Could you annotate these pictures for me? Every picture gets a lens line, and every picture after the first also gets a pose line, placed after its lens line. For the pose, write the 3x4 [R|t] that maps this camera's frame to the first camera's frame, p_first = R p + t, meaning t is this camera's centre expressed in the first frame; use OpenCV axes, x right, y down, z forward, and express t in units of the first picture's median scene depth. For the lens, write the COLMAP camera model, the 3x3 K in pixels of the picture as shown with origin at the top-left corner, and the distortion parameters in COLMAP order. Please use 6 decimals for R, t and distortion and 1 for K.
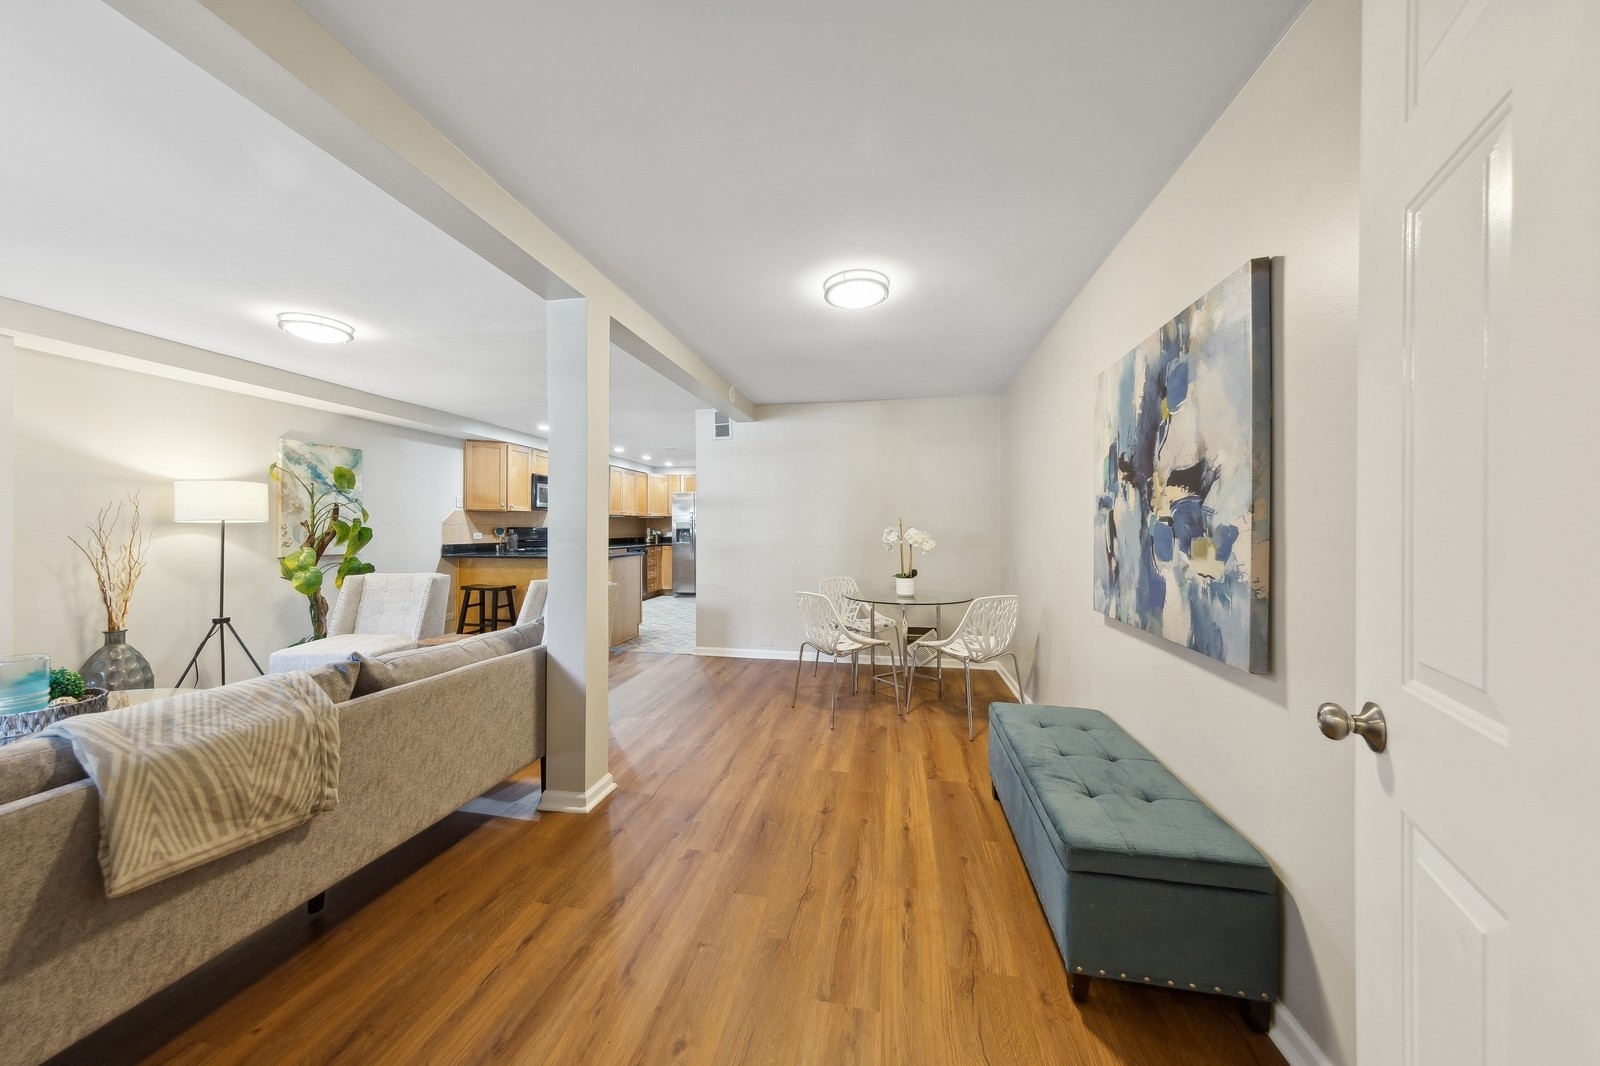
lens RADIAL K [[515.3, 0, 806.9], [0, 515.3, 529.2], [0, 0, 1]] dist [0.007258, -0.000135]
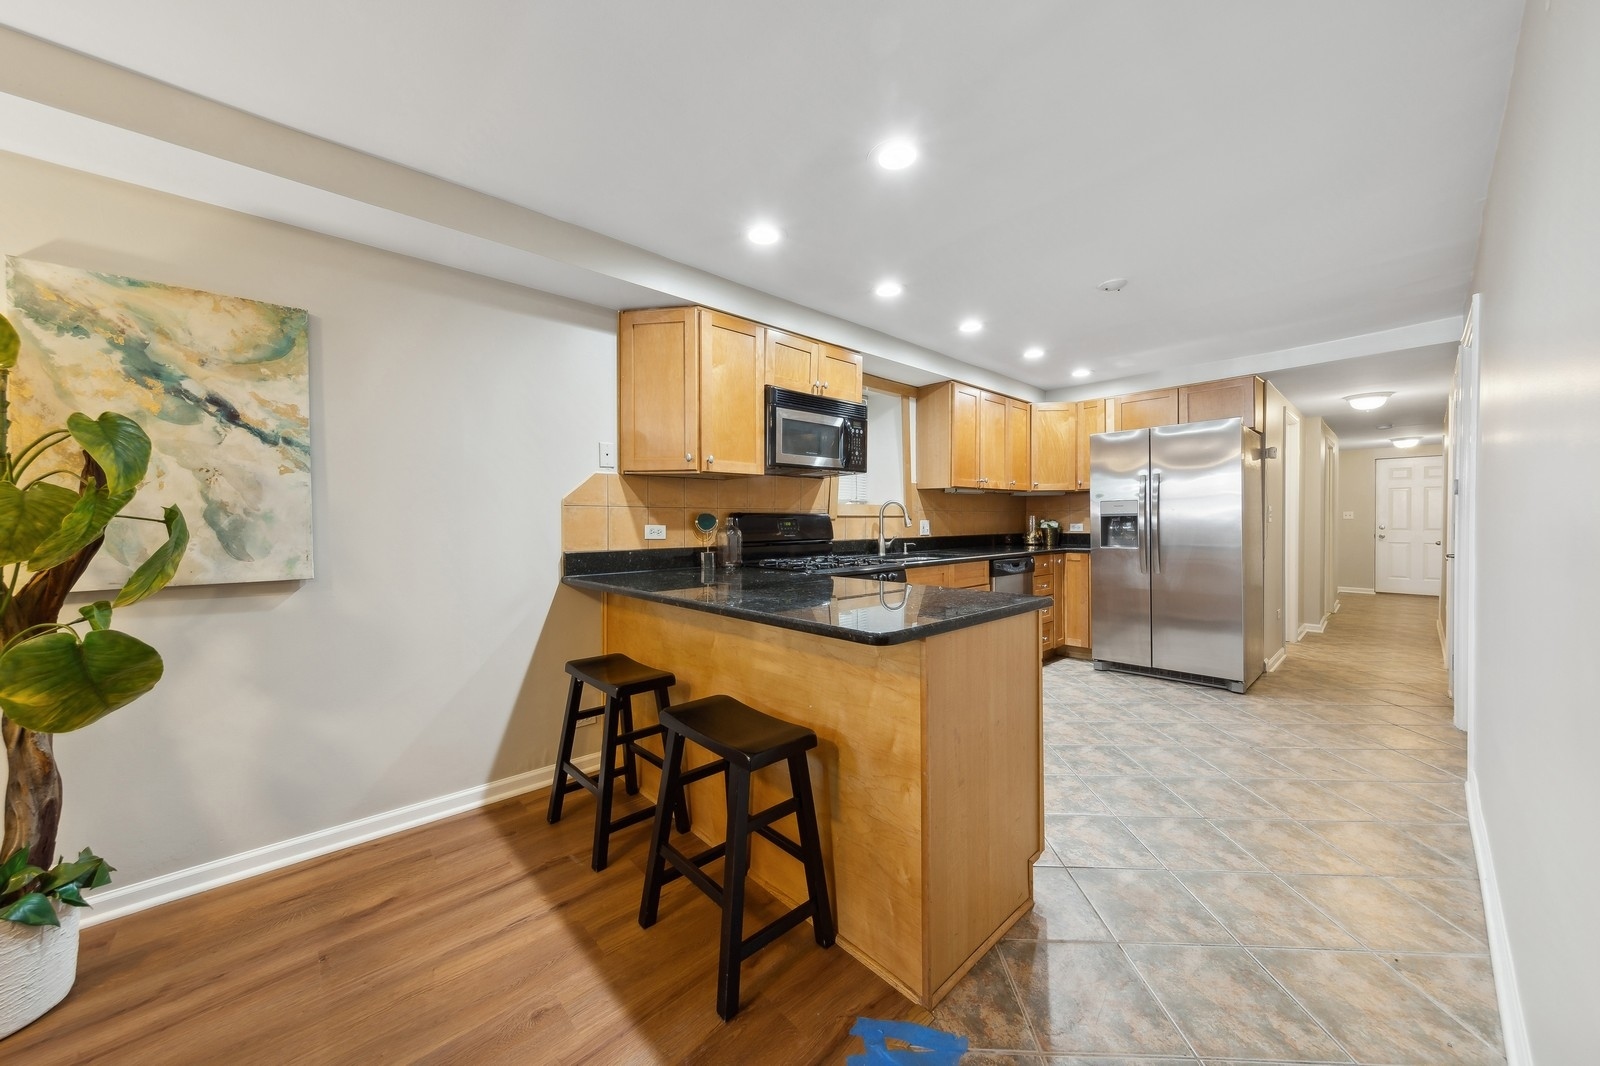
lens RADIAL K [[559.6, 0, 800.0], [0, 559.6, 533.0], [0, 0, 1]] dist [-0.000621, -0.000151]
pose [[0.788683, 0.006095, -0.614770, -0.355051], [0.006302, 0.999818, 0.017996, 0.008366], [0.614767, -0.018068, 0.788501, 1.017793]]
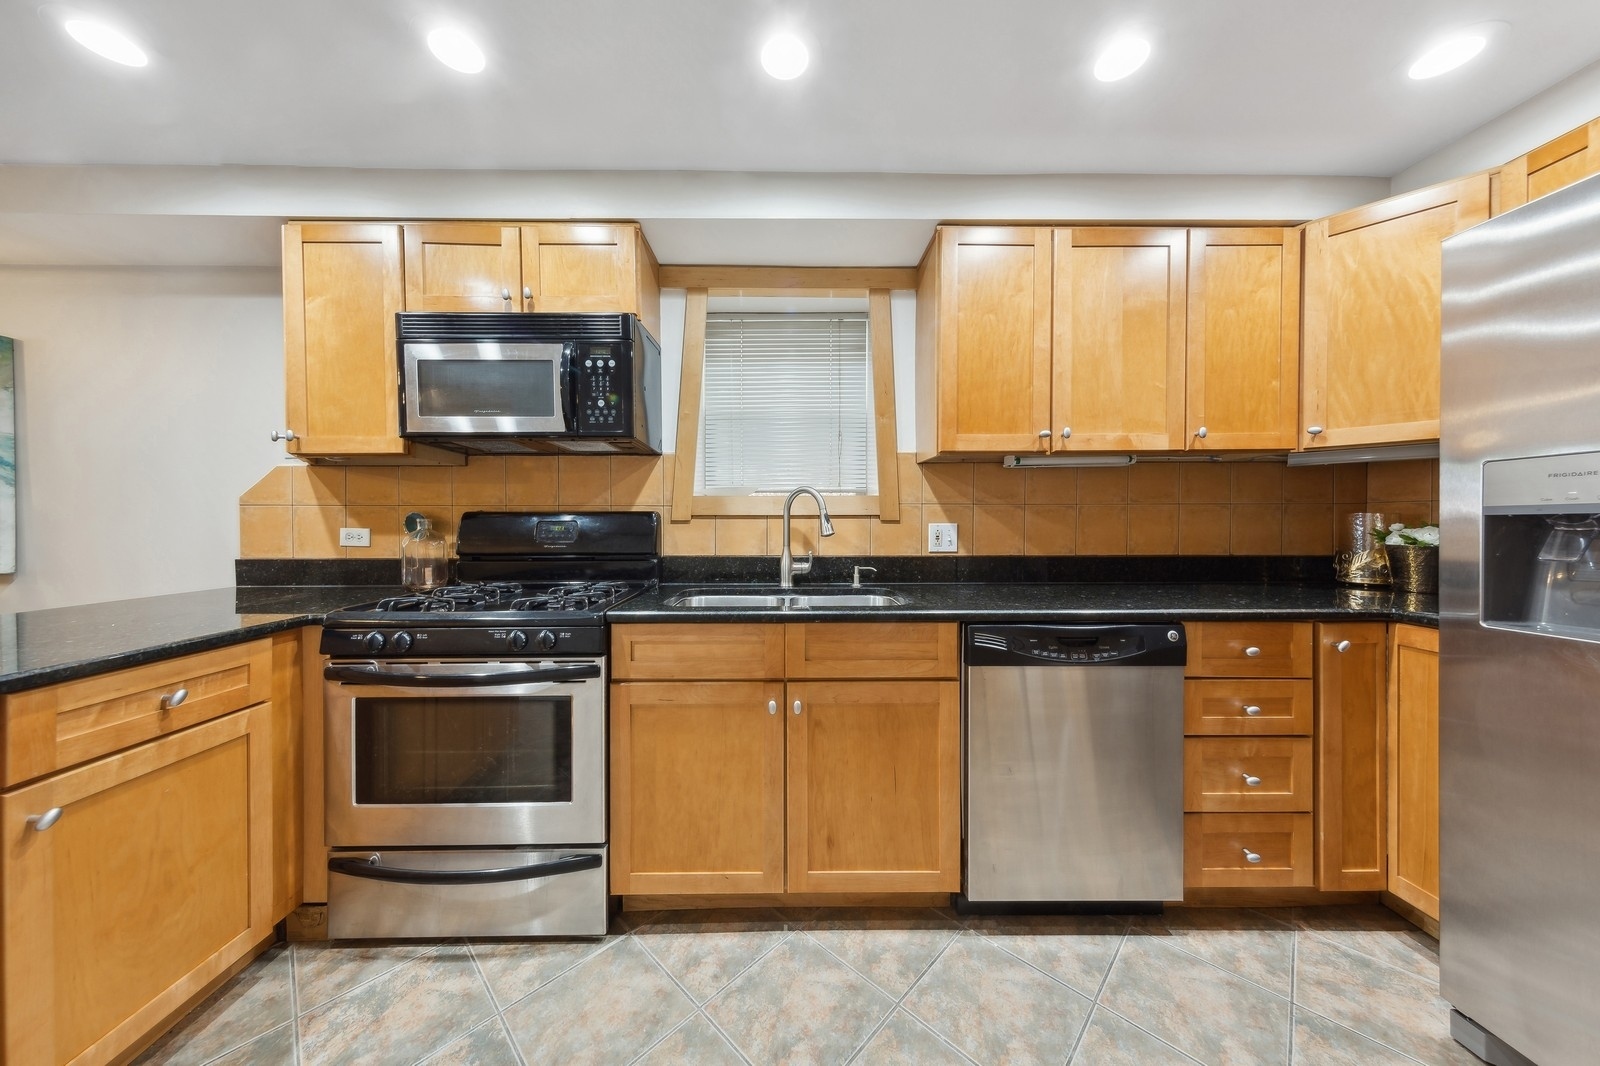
lens RADIAL K [[515.3, 0, 806.9], [0, 515.3, 529.2], [0, 0, 1]] dist [0.007258, -0.000135]
pose [[0.173904, 0.035940, -0.984107, -0.352458], [0.000700, 0.999329, 0.036620, -0.007235], [0.984762, -0.007058, 0.173762, 1.808160]]
